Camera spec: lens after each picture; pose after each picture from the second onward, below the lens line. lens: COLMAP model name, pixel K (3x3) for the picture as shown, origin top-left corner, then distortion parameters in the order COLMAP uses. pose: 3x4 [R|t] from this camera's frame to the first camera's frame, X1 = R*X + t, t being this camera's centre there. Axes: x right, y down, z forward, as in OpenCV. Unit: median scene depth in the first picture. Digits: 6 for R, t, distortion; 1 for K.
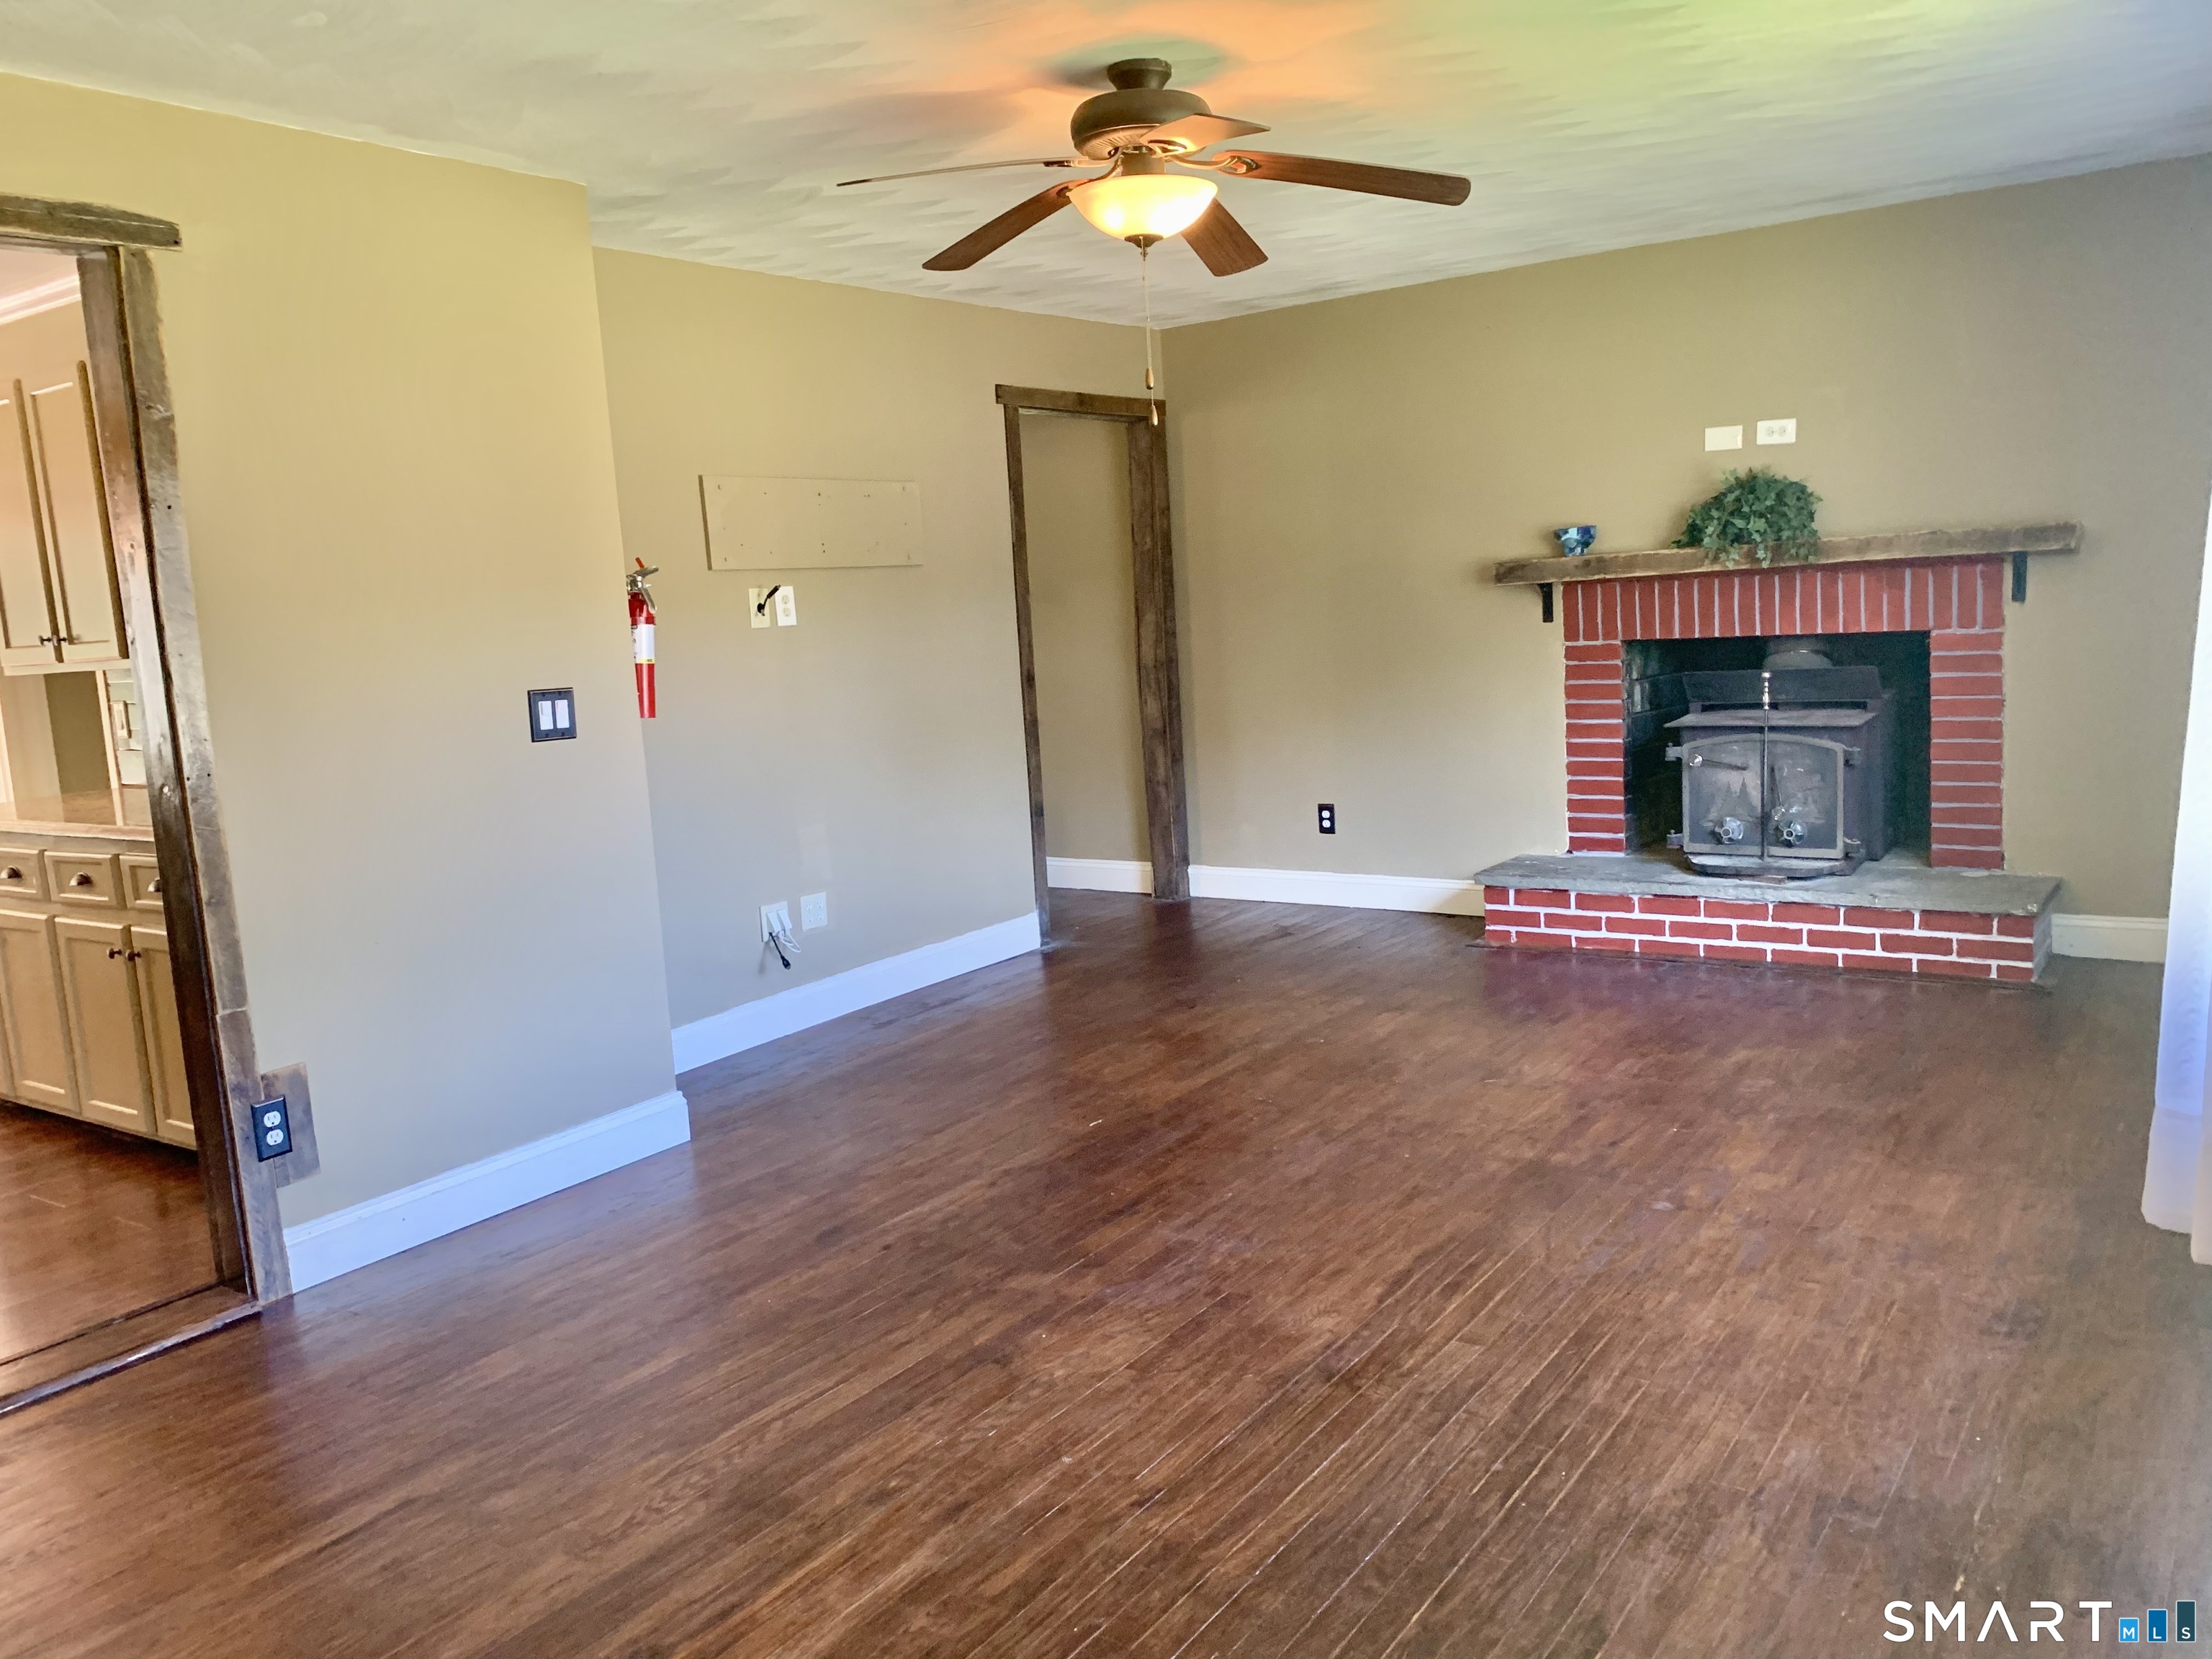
lens RADIAL K [[1689.5, 0, 1100.4], [0, 1689.5, 826.8], [0, 0, 1]] dist [0.007344, -0.015453]
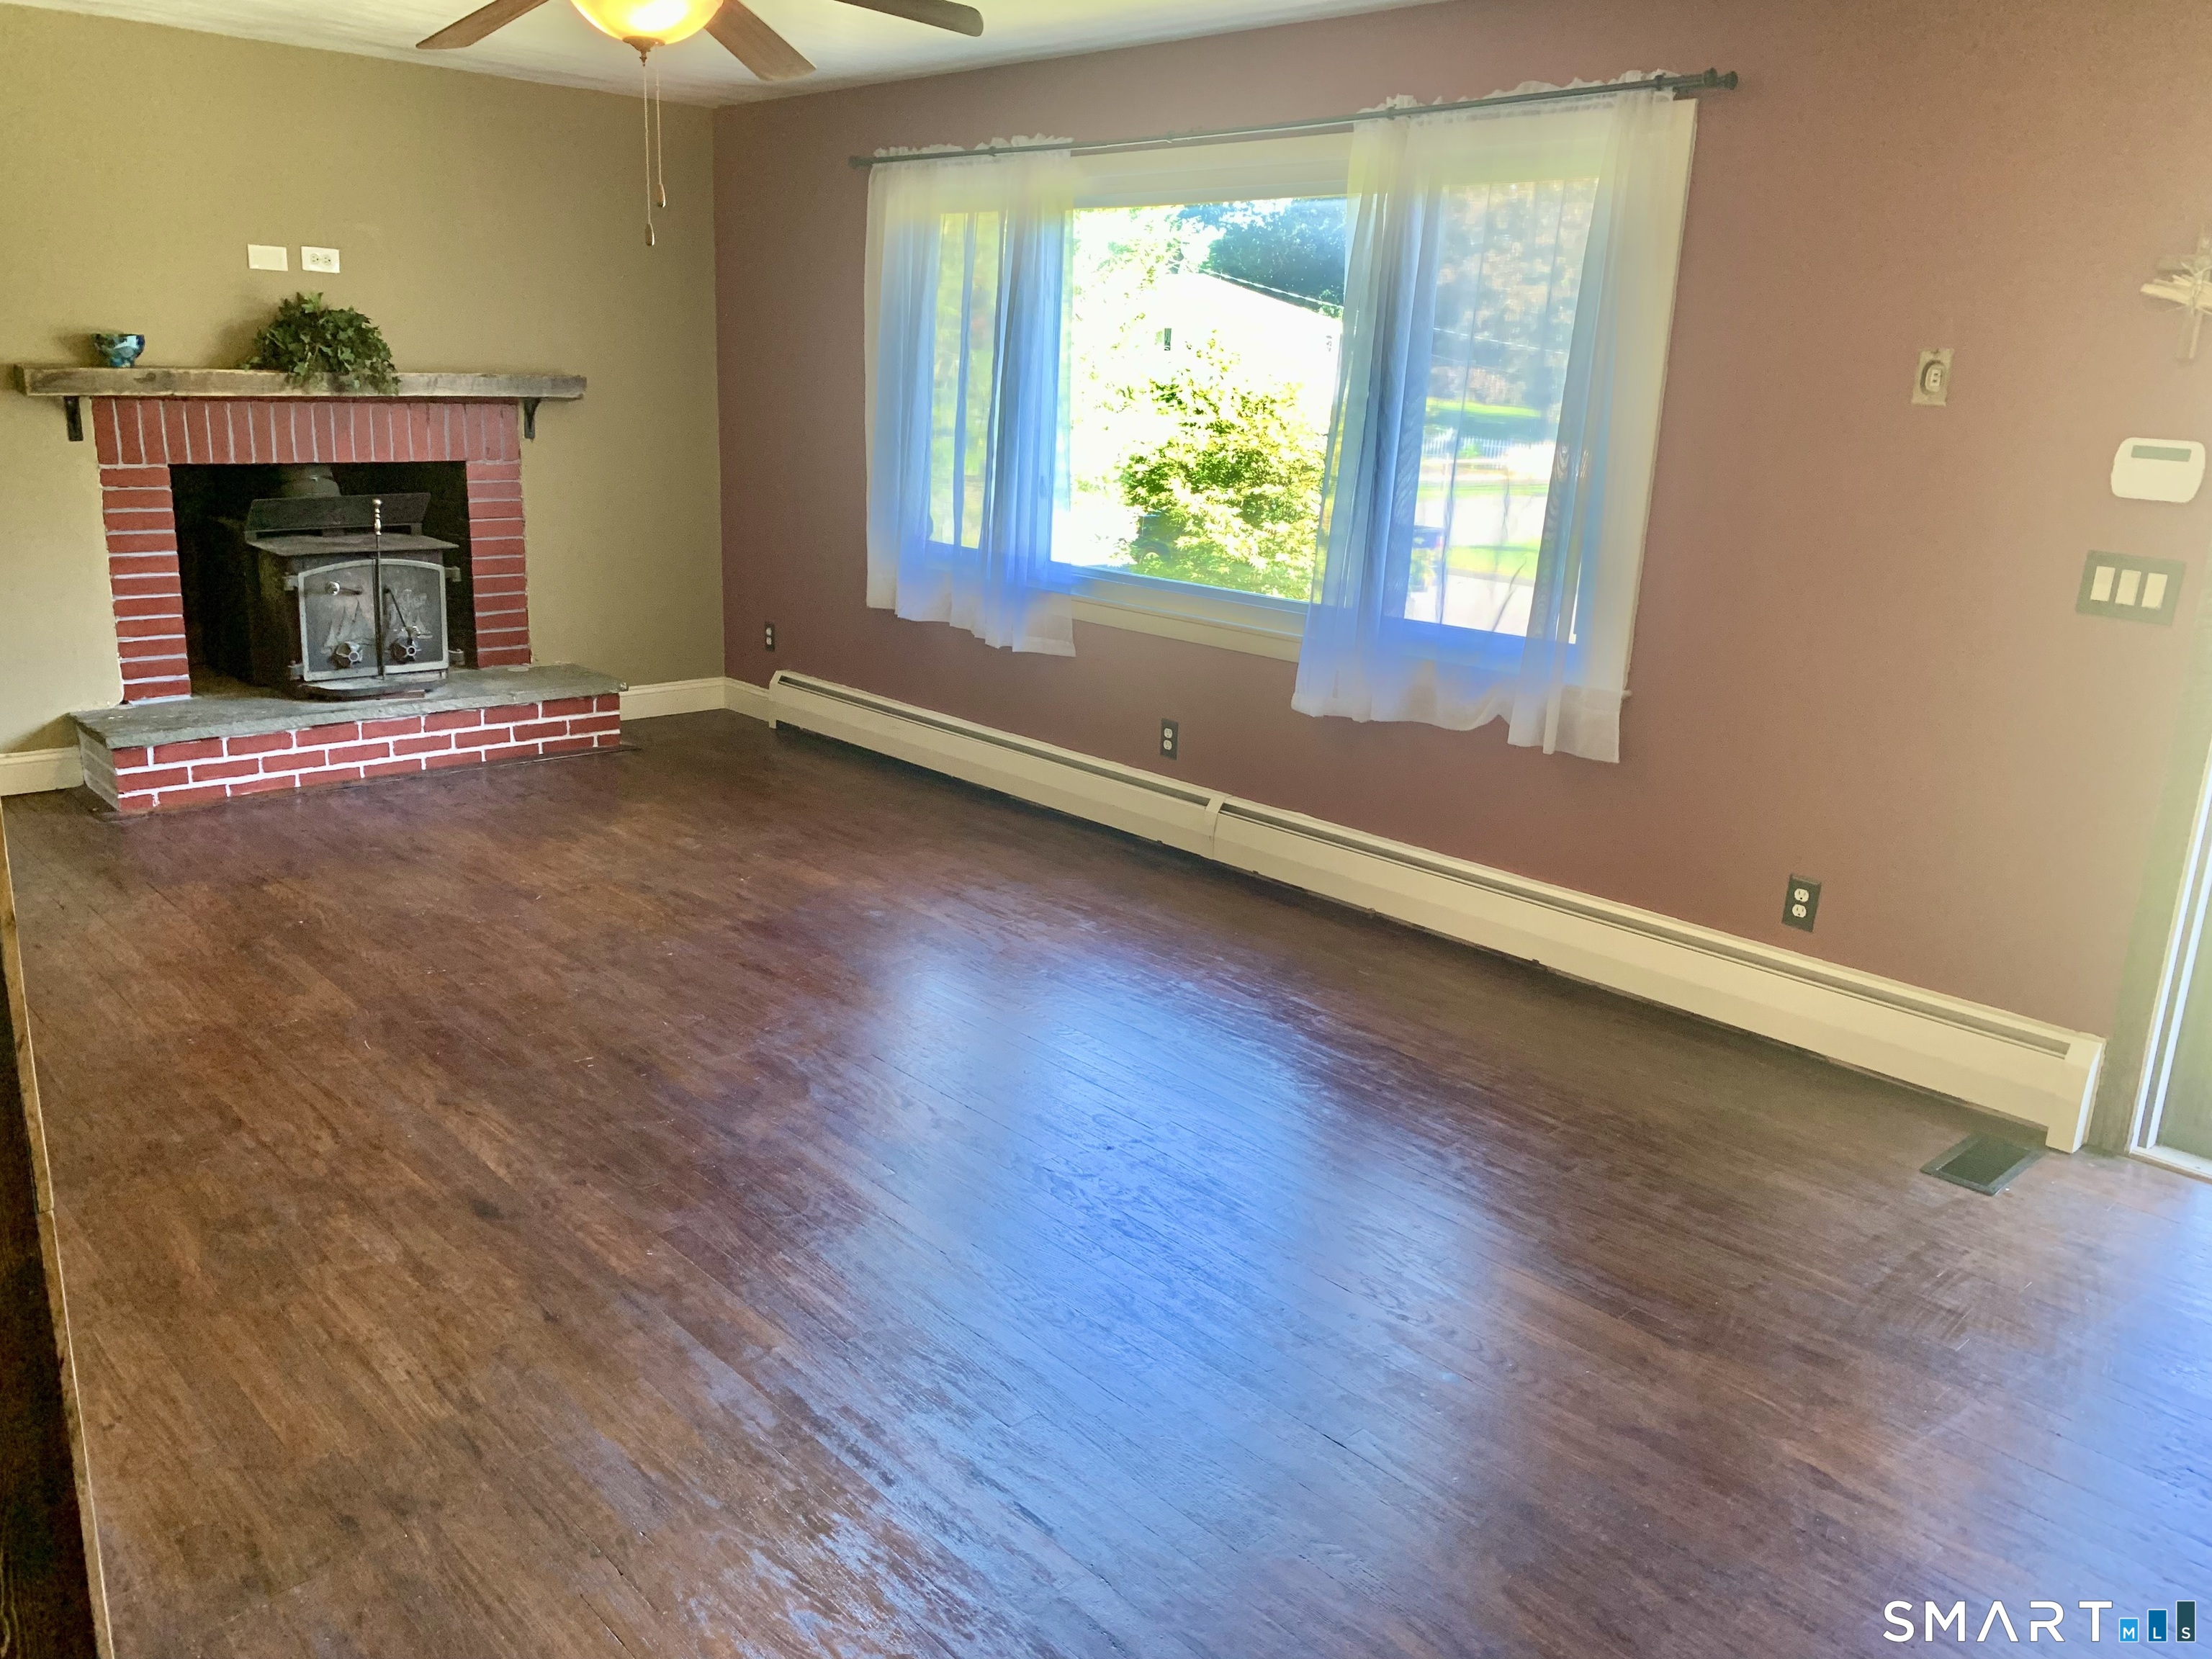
lens RADIAL K [[1689.5, 0, 1093.9], [0, 1689.5, 825.6], [0, 0, 1]] dist [0.007344, -0.015453]
pose [[0.187211, -0.192462, 0.963281, -0.568809], [0.087678, 0.979979, 0.178758, -0.041065], [-0.978399, 0.050993, 0.200337, 0.360890]]
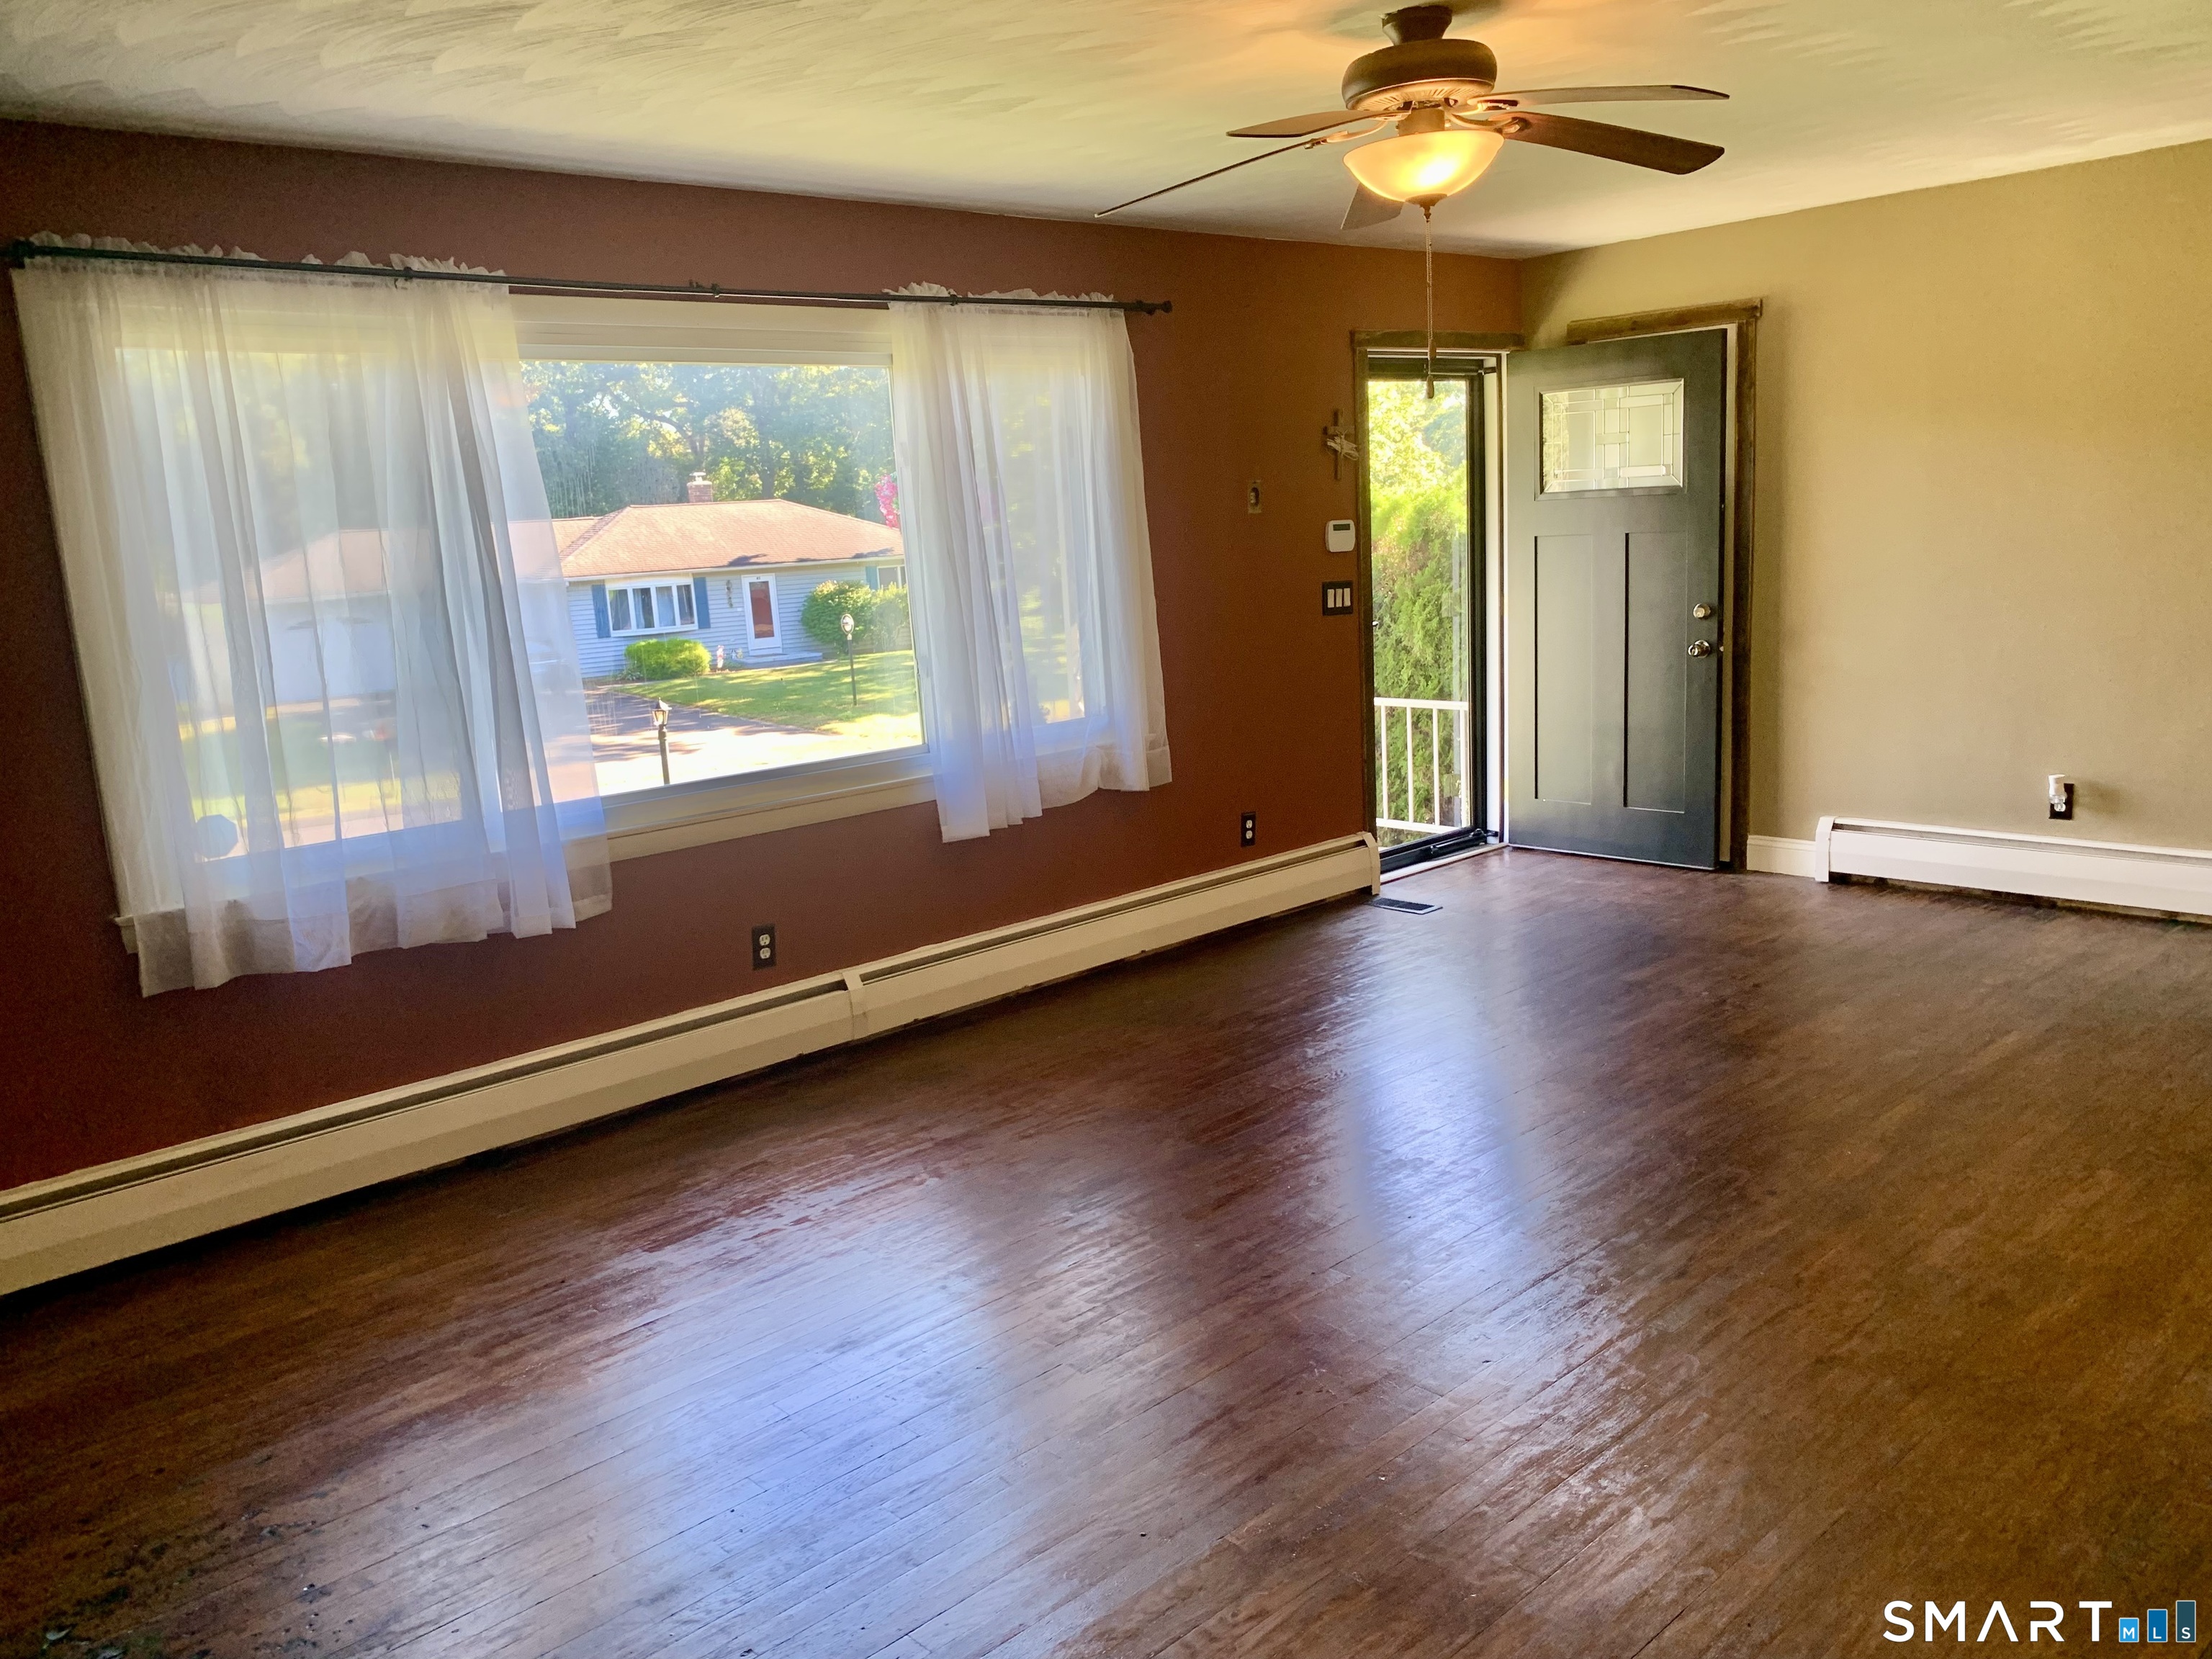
lens RADIAL K [[1689.5, 0, 1105.0], [0, 1689.5, 835.9], [0, 0, 1]] dist [0.007344, -0.015453]
pose [[-0.977541, 0.062841, 0.201159, 0.034086], [0.126920, 0.937543, 0.323891, -0.226004], [-0.168242, 0.342147, -0.924462, 1.267069]]
